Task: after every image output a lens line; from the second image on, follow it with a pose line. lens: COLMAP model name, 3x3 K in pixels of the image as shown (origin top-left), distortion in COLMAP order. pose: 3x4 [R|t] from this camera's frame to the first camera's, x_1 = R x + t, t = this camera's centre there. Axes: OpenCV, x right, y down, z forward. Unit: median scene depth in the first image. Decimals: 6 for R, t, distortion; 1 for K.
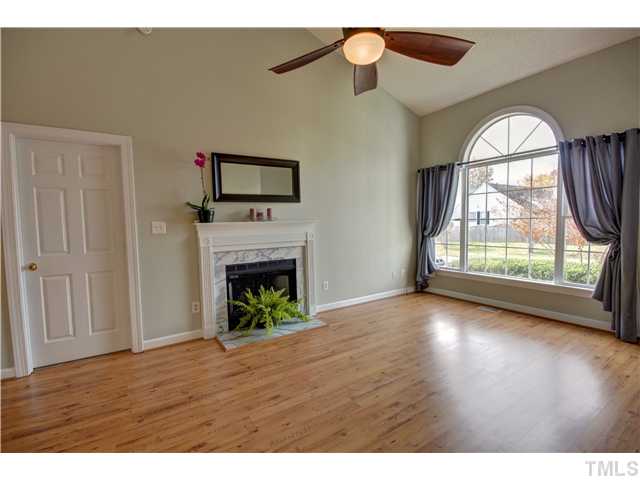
lens RADIAL K [[298.4, 0, 319.4], [0, 298.4, 242.5], [0, 0, 1]] dist [-0.003814, -0.000974]
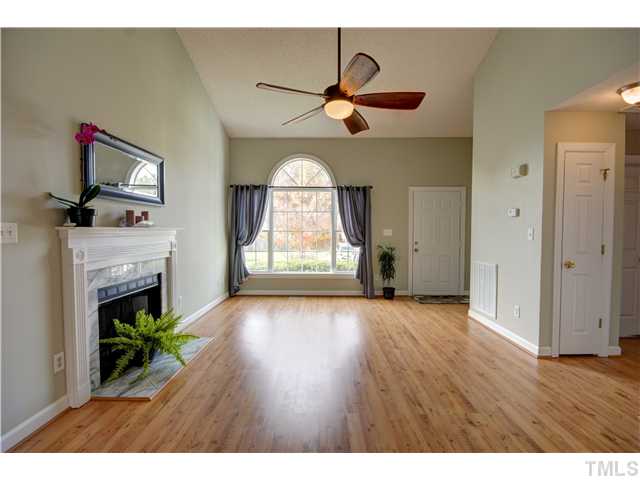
lens RADIAL K [[298.4, 0, 319.4], [0, 298.4, 242.5], [0, 0, 1]] dist [-0.003814, -0.000974]
pose [[0.550733, -0.007473, 0.834648, -0.583898], [0.038047, 0.999145, -0.016160, -0.001071], [-0.833814, 0.040656, 0.550546, 0.181603]]
